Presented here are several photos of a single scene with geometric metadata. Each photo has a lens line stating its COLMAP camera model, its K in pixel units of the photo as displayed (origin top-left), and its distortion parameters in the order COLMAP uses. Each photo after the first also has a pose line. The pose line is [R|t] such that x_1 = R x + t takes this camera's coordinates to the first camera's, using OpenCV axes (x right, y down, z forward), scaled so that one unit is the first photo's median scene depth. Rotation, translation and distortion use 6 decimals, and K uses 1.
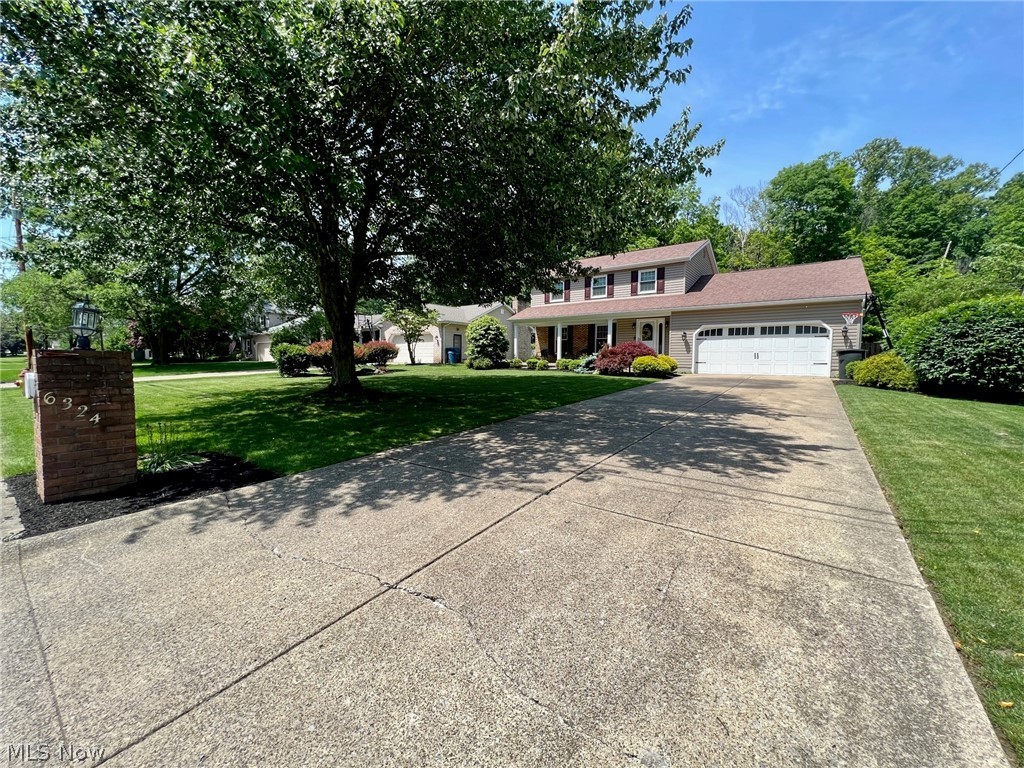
lens RADIAL K [[409.9, 0, 512.2], [0, 409.9, 379.9], [0, 0, 1]] dist [-0.000855, -0.000630]
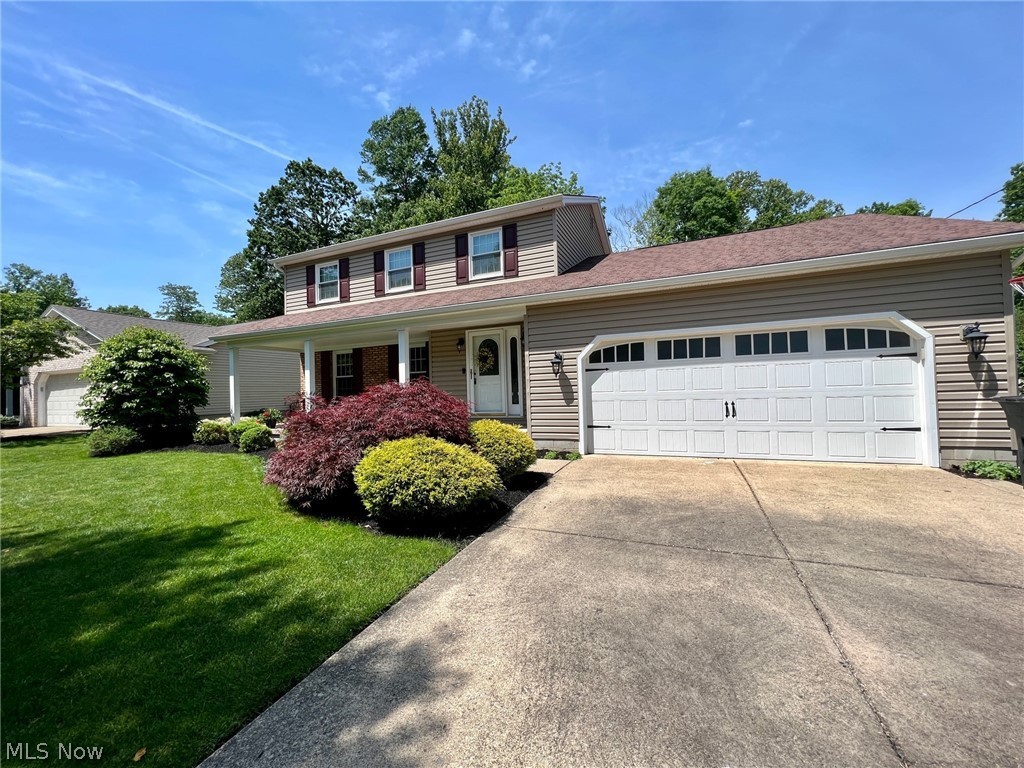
lens RADIAL K [[409.9, 0, 515.0], [0, 409.9, 382.8], [0, 0, 1]] dist [-0.000855, -0.000630]
pose [[0.970540, -0.028678, 0.239228, 0.244173], [0.046354, 0.996567, -0.068592, -0.053430], [-0.236440, 0.077661, 0.968538, 0.536235]]
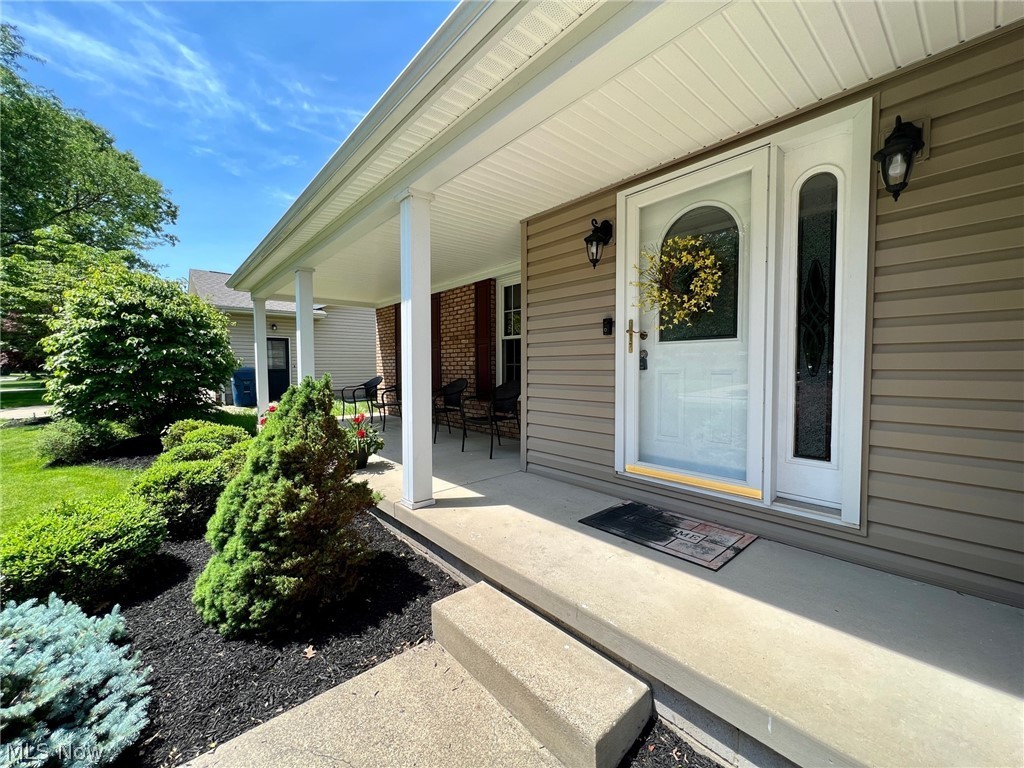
lens RADIAL K [[409.9, 0, 507.8], [0, 409.9, 382.6], [0, 0, 1]] dist [-0.000855, -0.000630]
pose [[0.975953, -0.001080, -0.217976, 0.296723], [-0.000715, 0.999966, -0.008156, -0.080369], [0.217978, 0.008115, 0.975920, 0.850828]]
